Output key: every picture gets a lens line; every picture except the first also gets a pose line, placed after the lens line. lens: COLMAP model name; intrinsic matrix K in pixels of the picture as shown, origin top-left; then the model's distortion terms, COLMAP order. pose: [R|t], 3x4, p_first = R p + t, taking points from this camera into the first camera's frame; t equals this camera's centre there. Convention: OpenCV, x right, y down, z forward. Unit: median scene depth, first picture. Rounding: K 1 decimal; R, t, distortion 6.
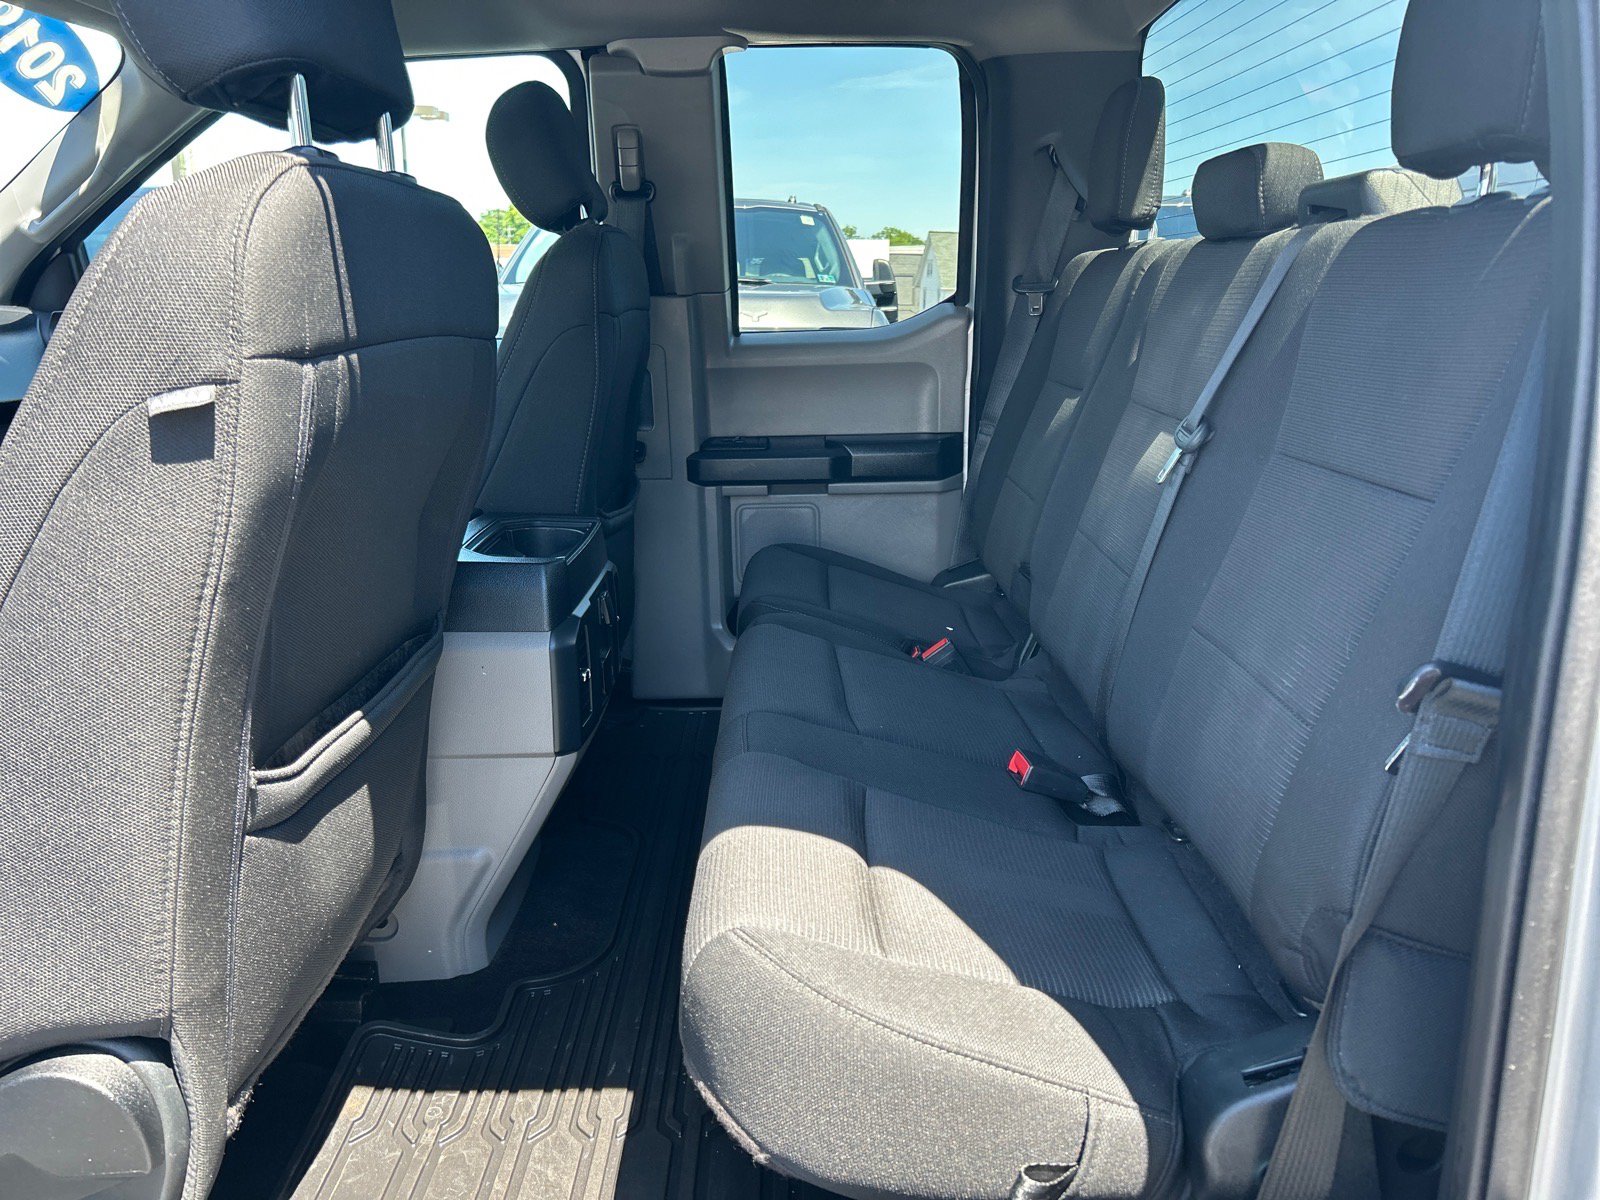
lens RADIAL K [[1205.3, 0, 800.0], [0, 1205.3, 600.0], [0, 0, 1]] dist [0.129407, -0.177574]
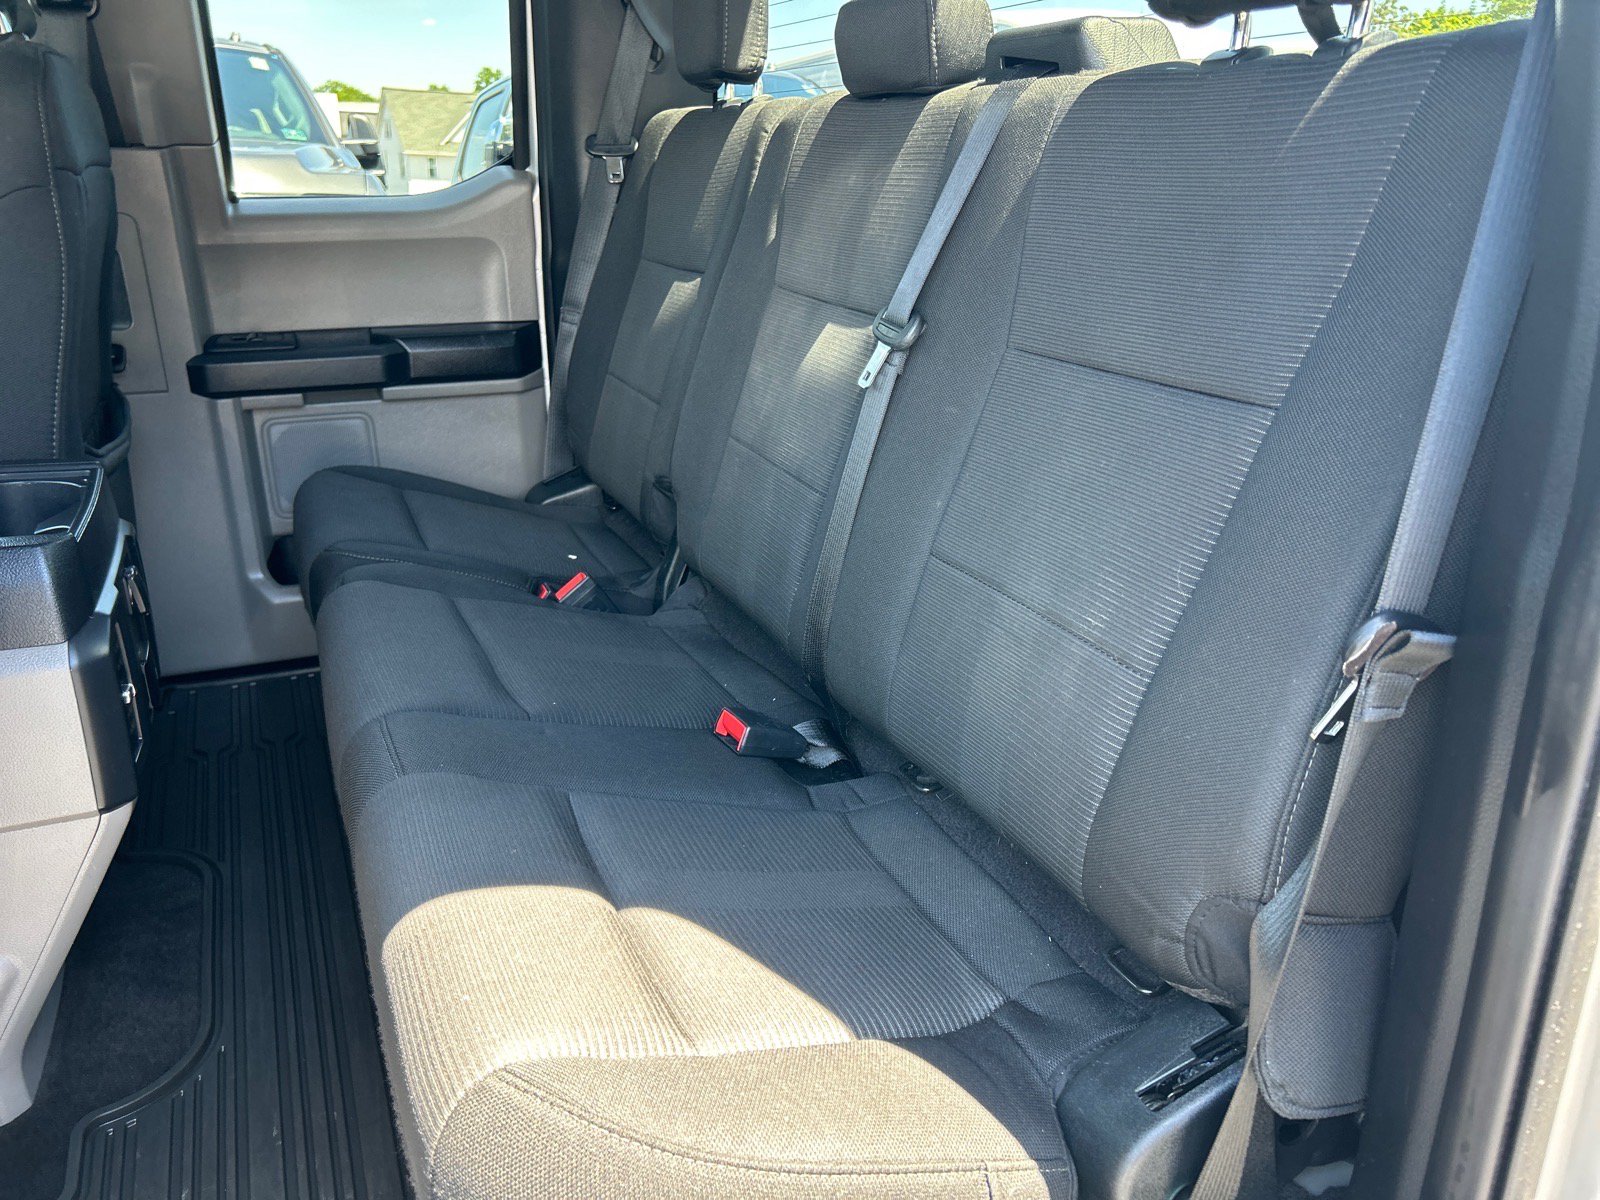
lens RADIAL K [[1211.3, 0, 788.4], [0, 1211.3, 602.5], [0, 0, 1]] dist [0.055221, -0.065120]
pose [[0.919023, -0.117252, 0.376363, -0.068302], [0.079045, 0.990162, 0.115459, -0.034030], [-0.386198, -0.076360, 0.919250, 0.158272]]
